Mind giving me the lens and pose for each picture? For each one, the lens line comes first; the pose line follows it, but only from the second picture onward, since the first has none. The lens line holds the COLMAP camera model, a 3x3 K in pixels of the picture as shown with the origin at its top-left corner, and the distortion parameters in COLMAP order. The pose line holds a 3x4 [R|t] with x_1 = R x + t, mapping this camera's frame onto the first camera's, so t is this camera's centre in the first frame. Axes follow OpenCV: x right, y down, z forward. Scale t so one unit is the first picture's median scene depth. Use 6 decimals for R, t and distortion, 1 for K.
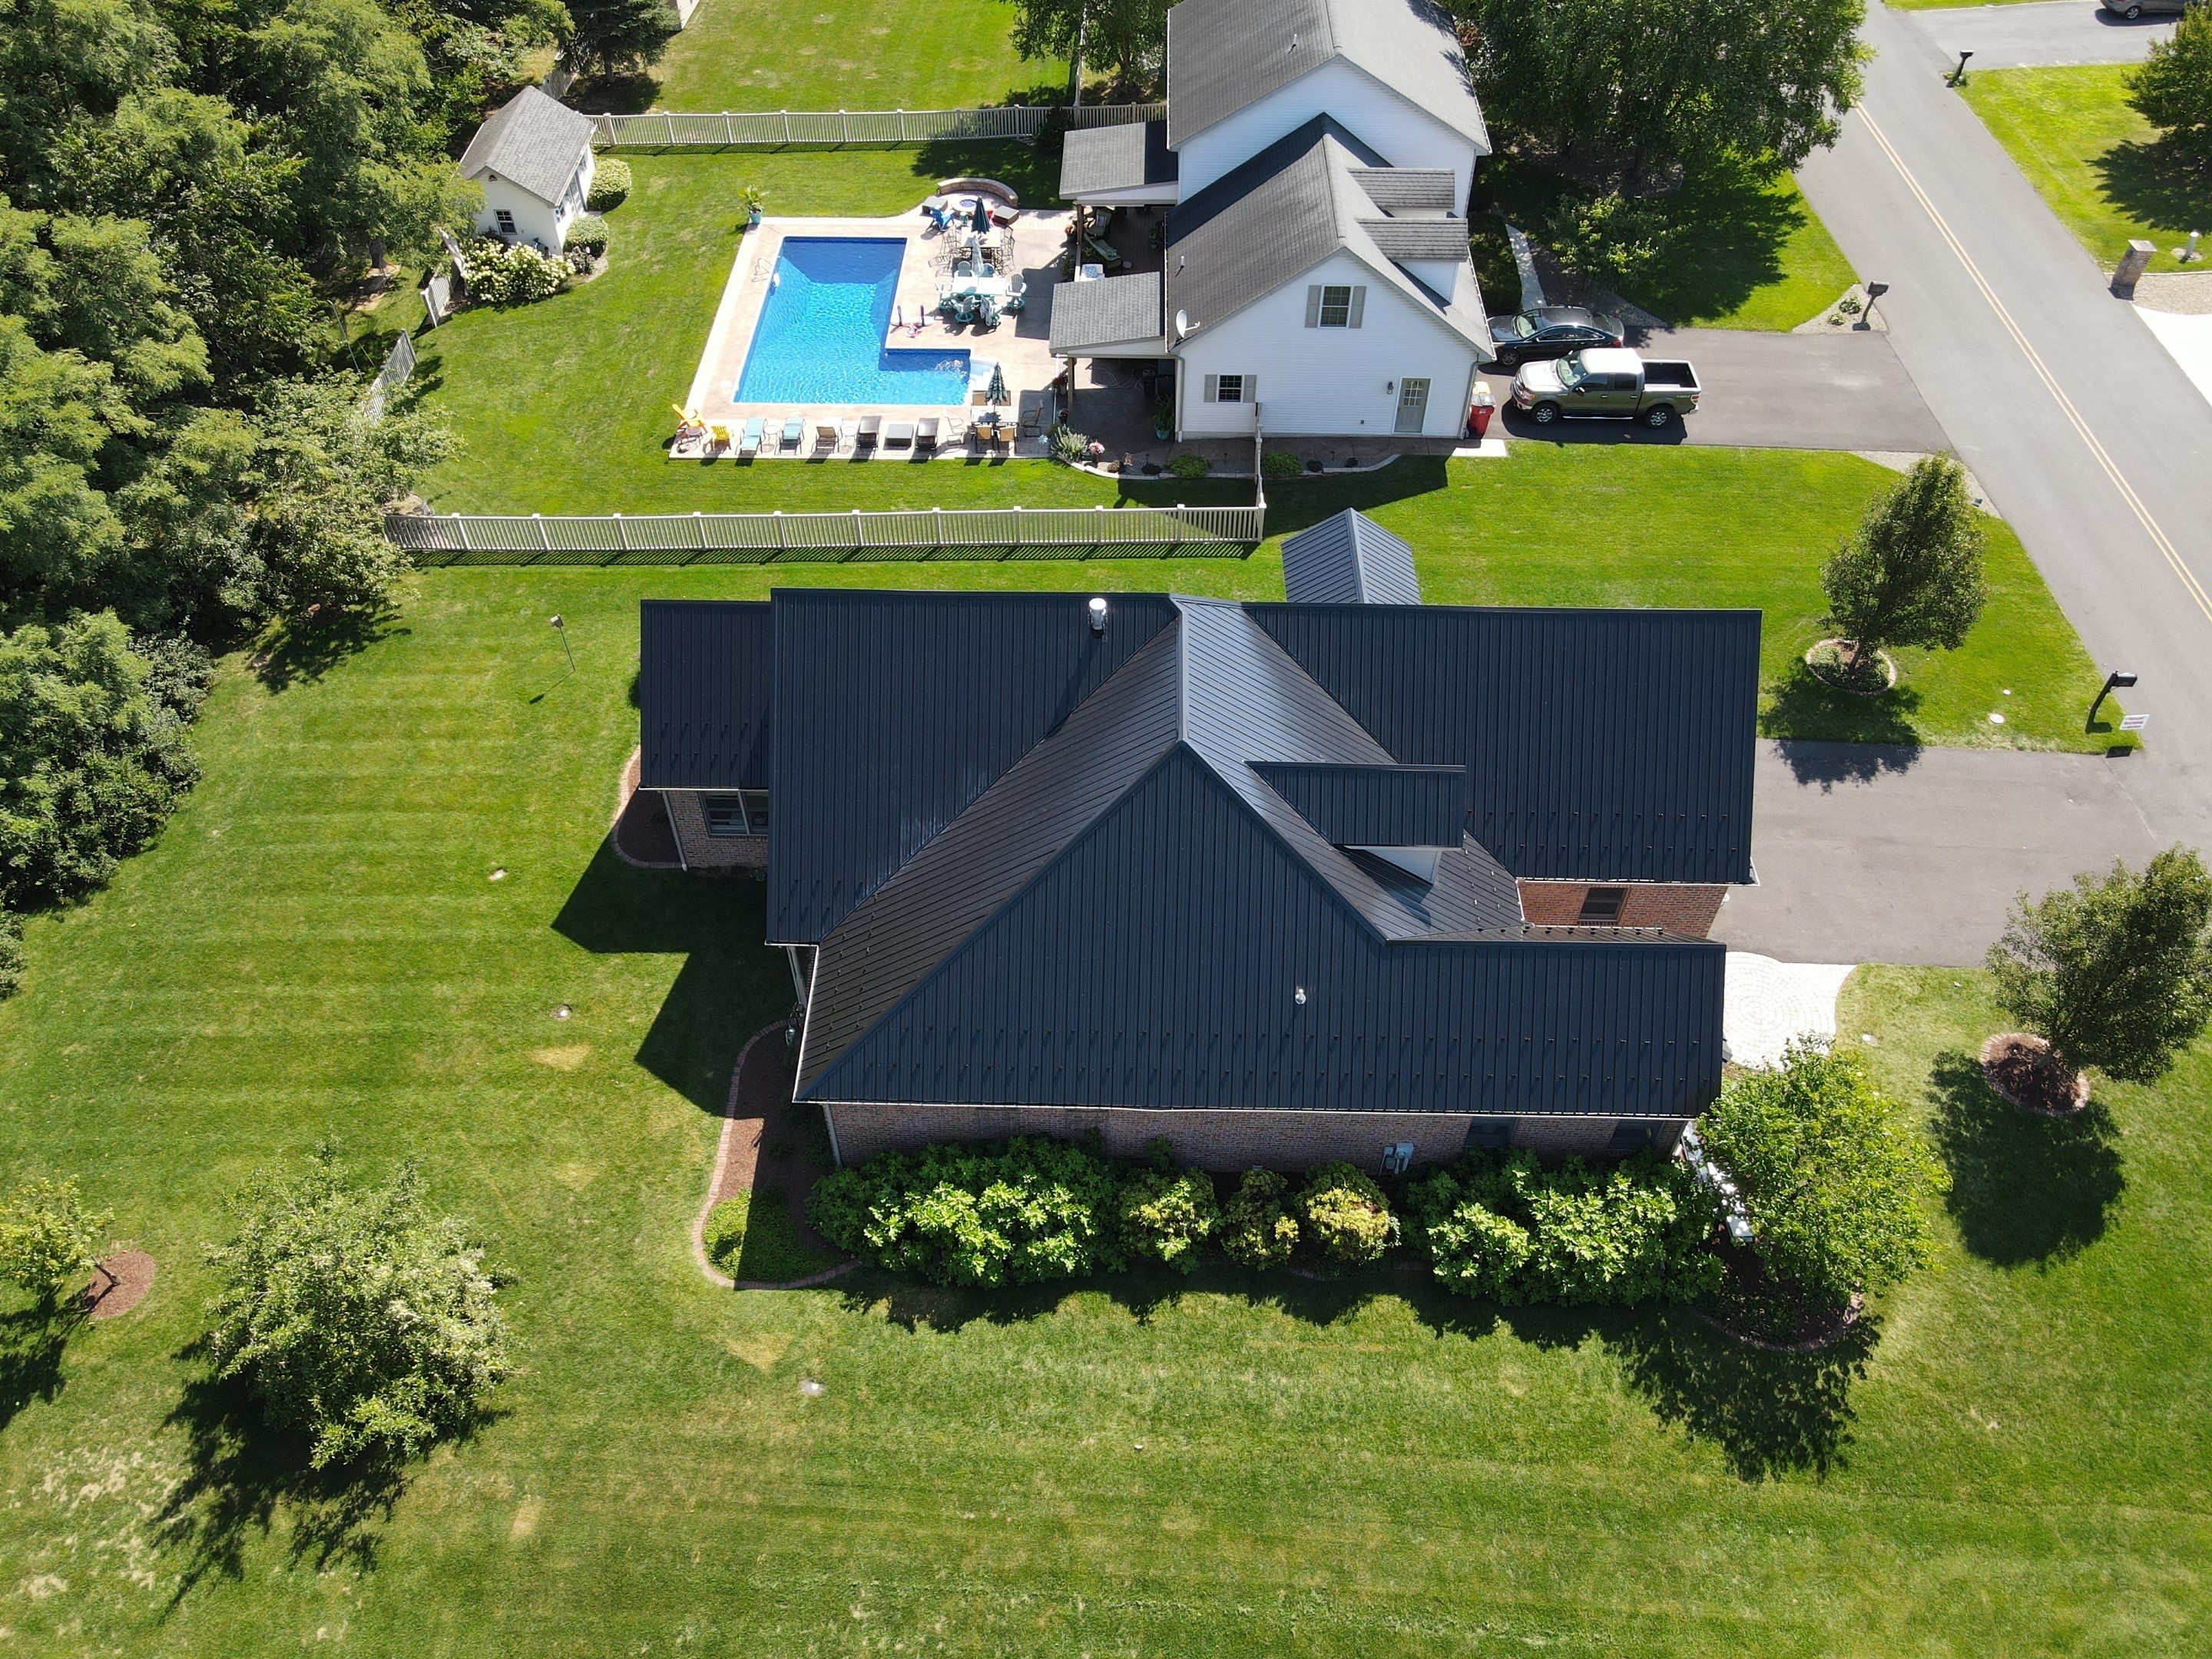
lens RADIAL K [[1624.9, 0, 1102.6], [0, 1624.9, 826.7], [0, 0, 1]] dist [0.011981, 0.006359]
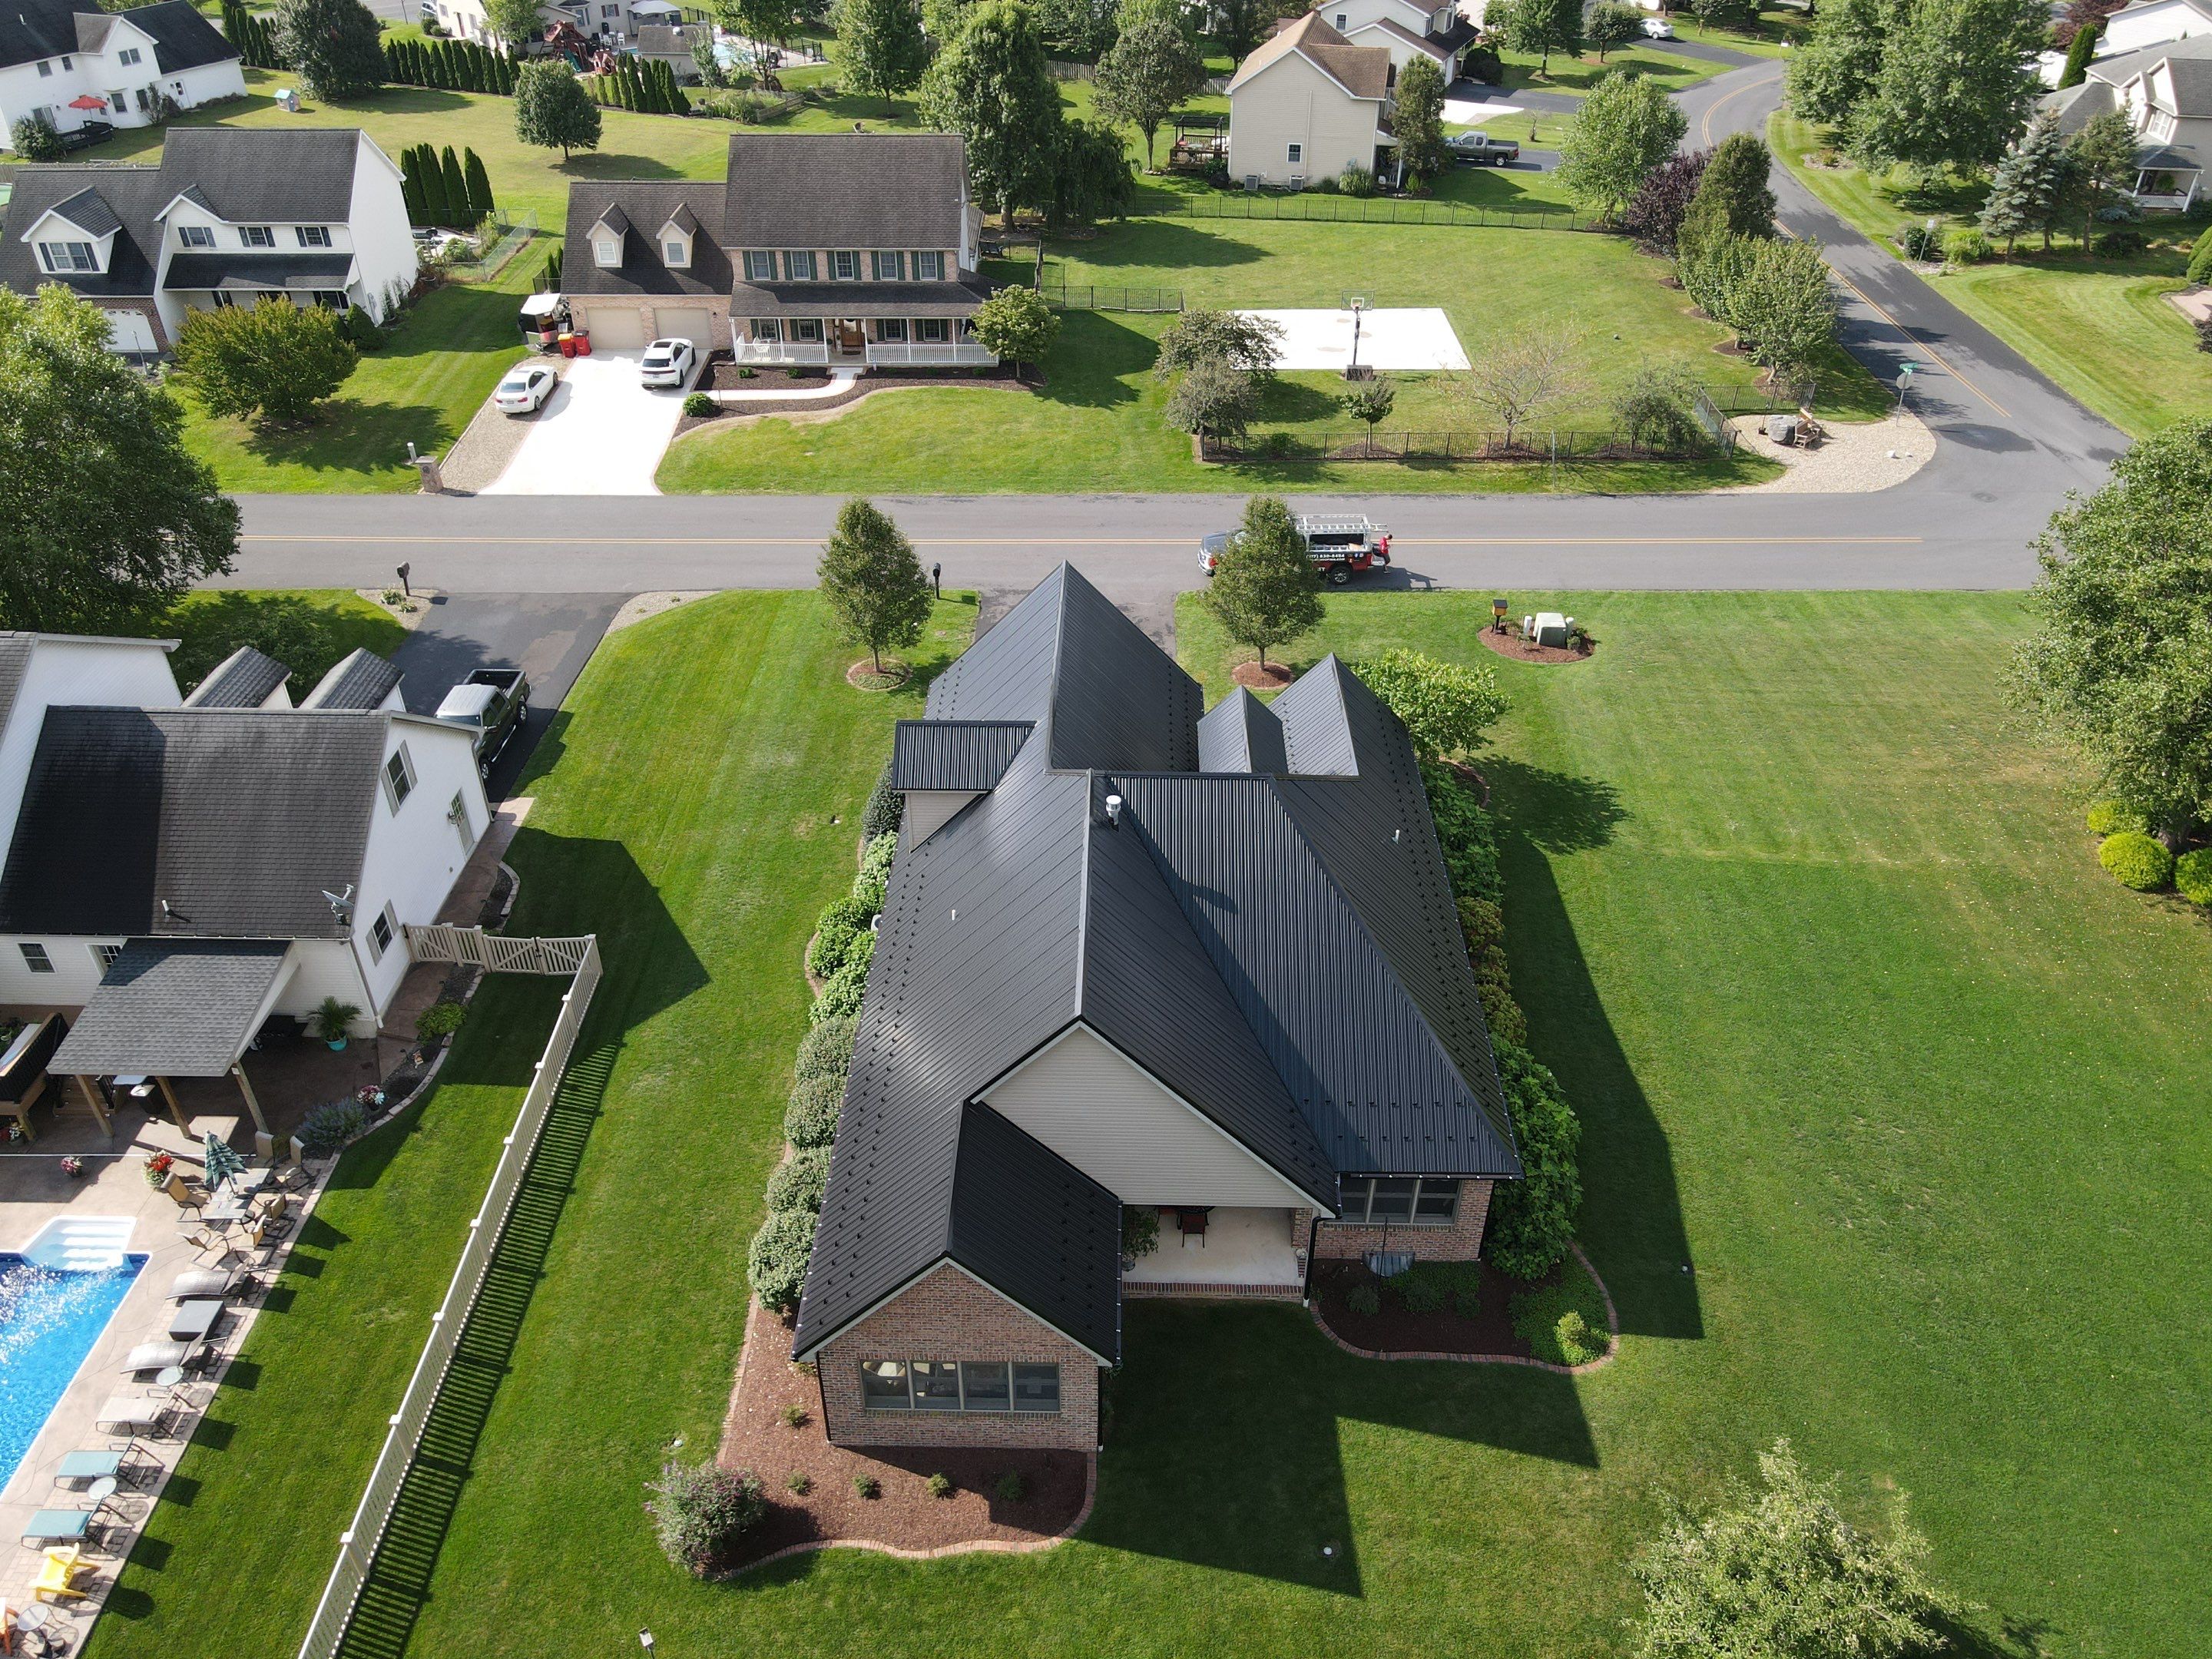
lens RADIAL K [[1606.9, 0, 1106.0], [0, 1606.9, 829.5], [0, 0, 1]] dist [0.016411, 0.009411]
pose [[-0.007823, -0.577323, 0.816479, -0.719718], [0.735396, 0.549952, 0.395911, -0.448831], [-0.677593, 0.603532, 0.420259, 0.474055]]
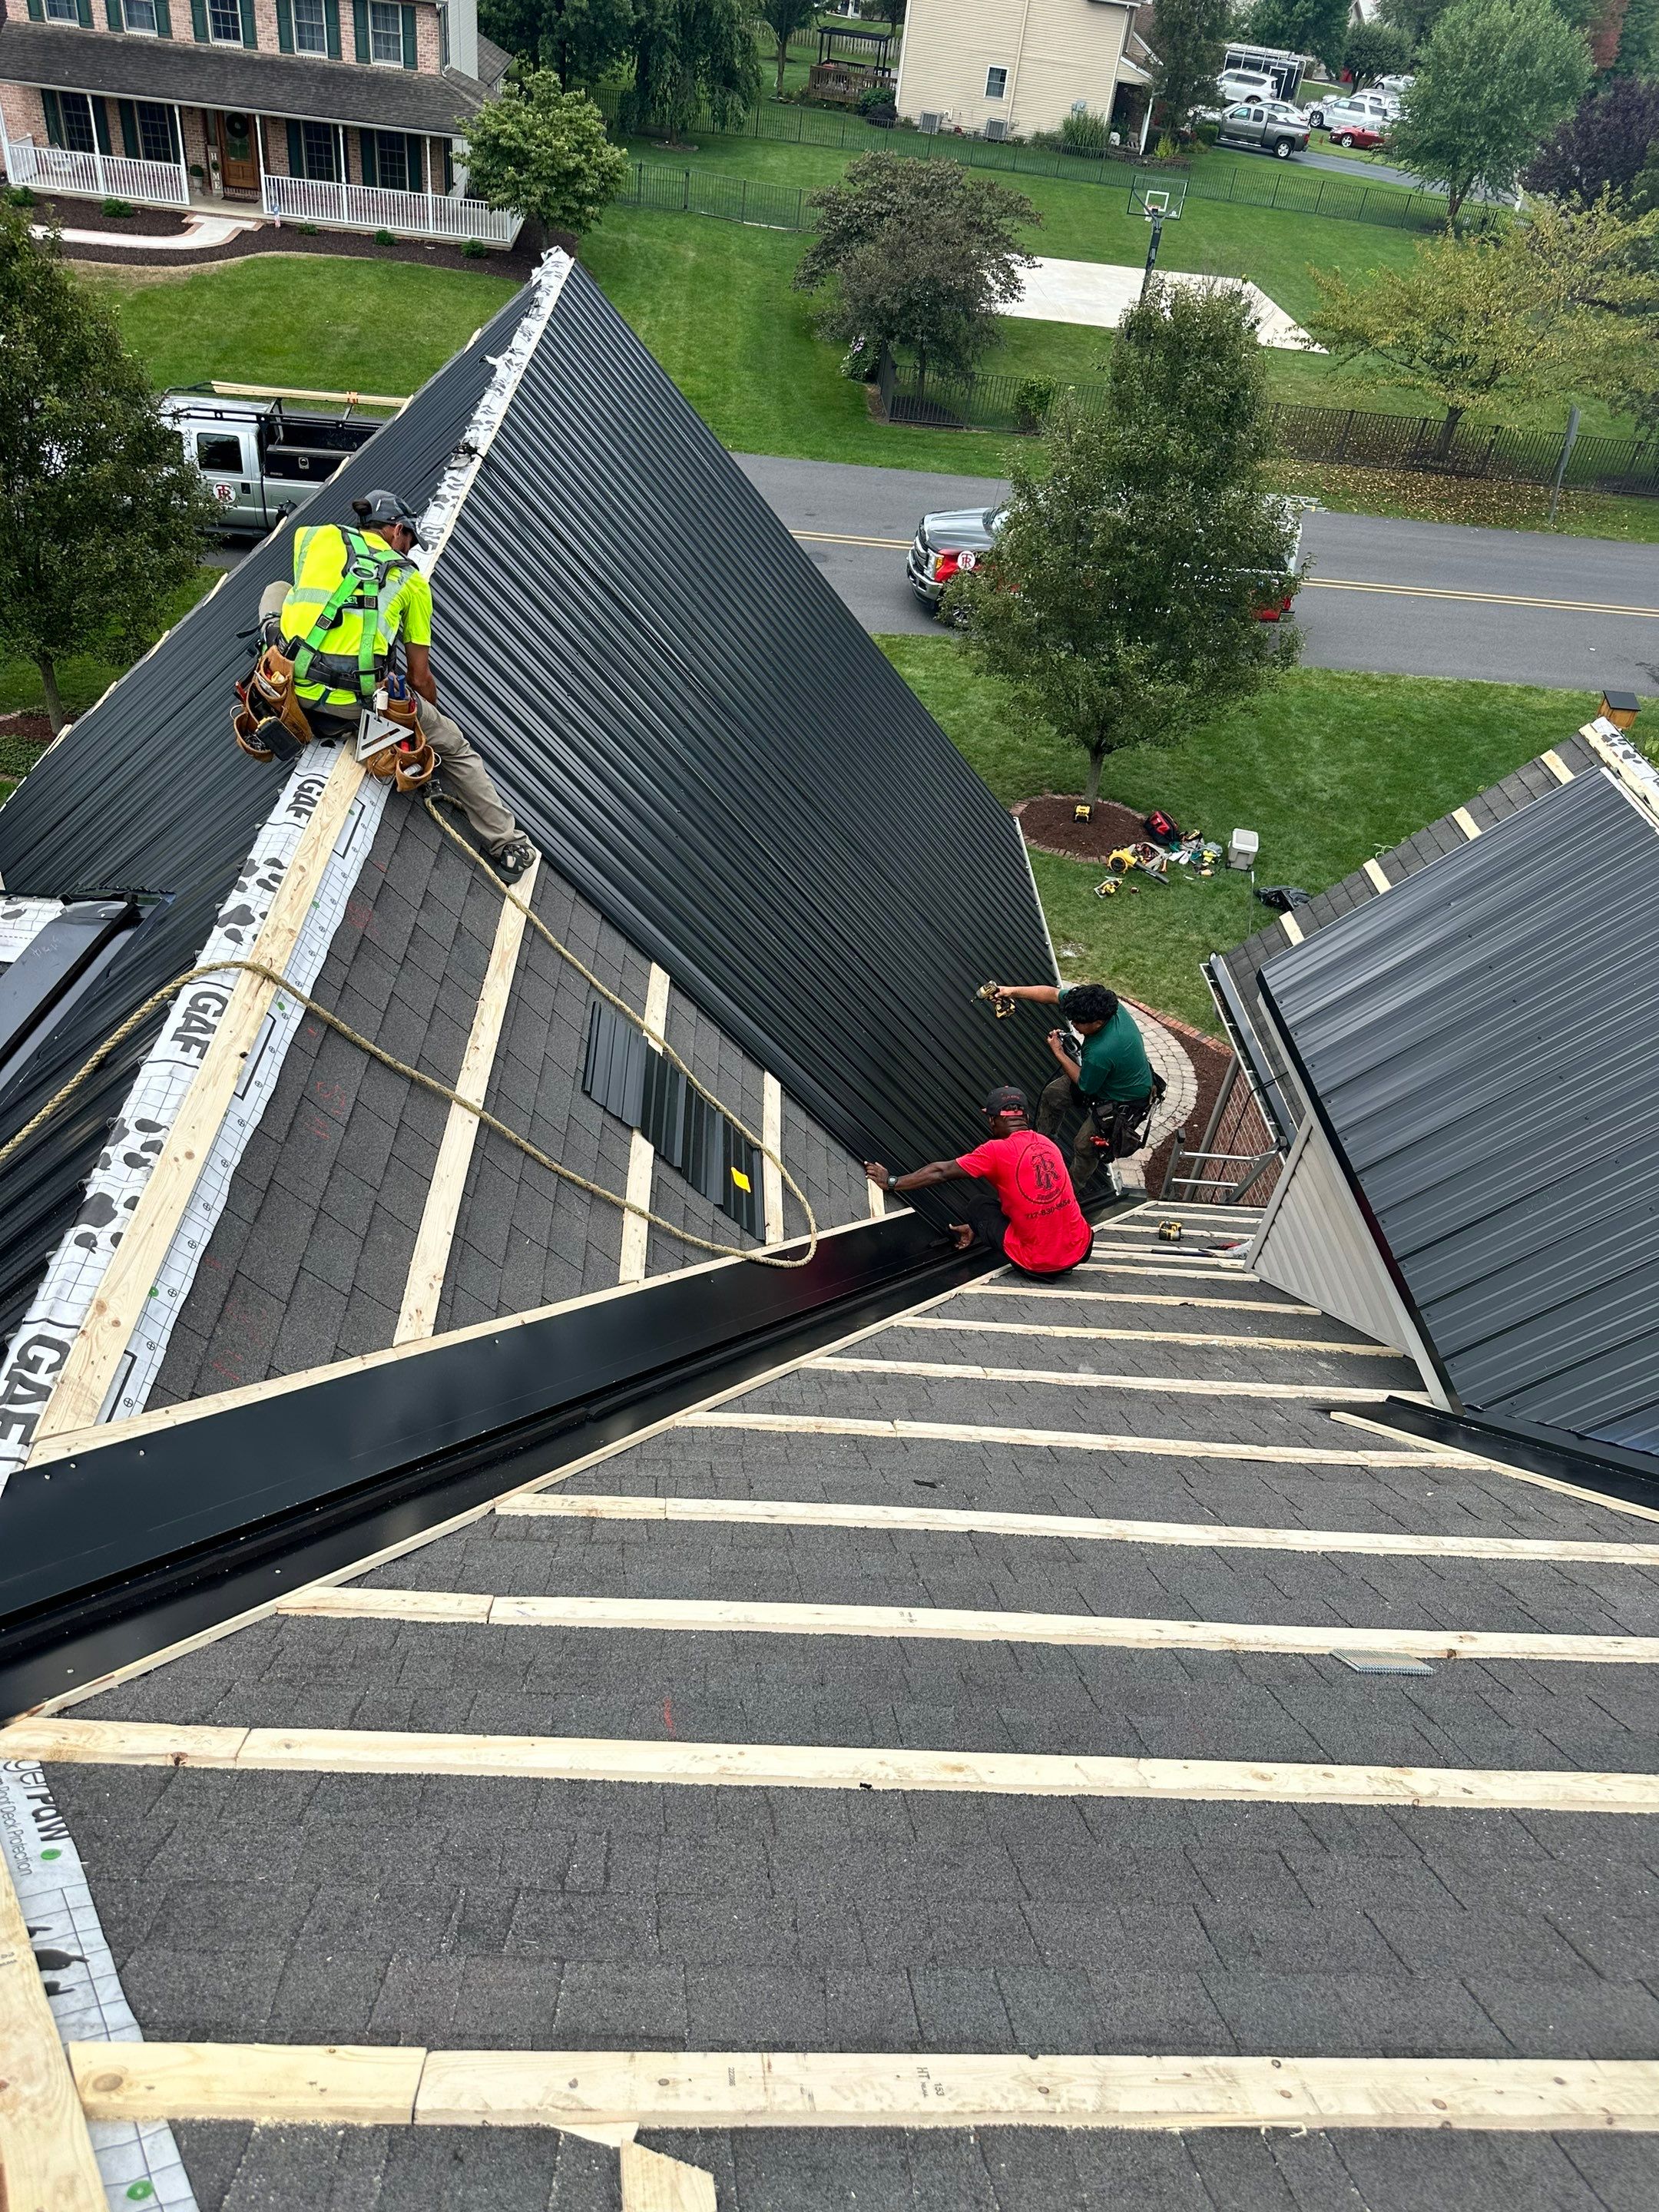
lens RADIAL K [[1570.3, 0, 829.5], [0, 1570.3, 1106.0], [0, 0, 1]] dist [0.028725, -0.024015]
pose [[-0.060341, -0.622818, 0.780036, 0.033178], [0.653592, 0.565986, 0.502470, -0.137903], [-0.754437, 0.540146, 0.372917, 0.810072]]
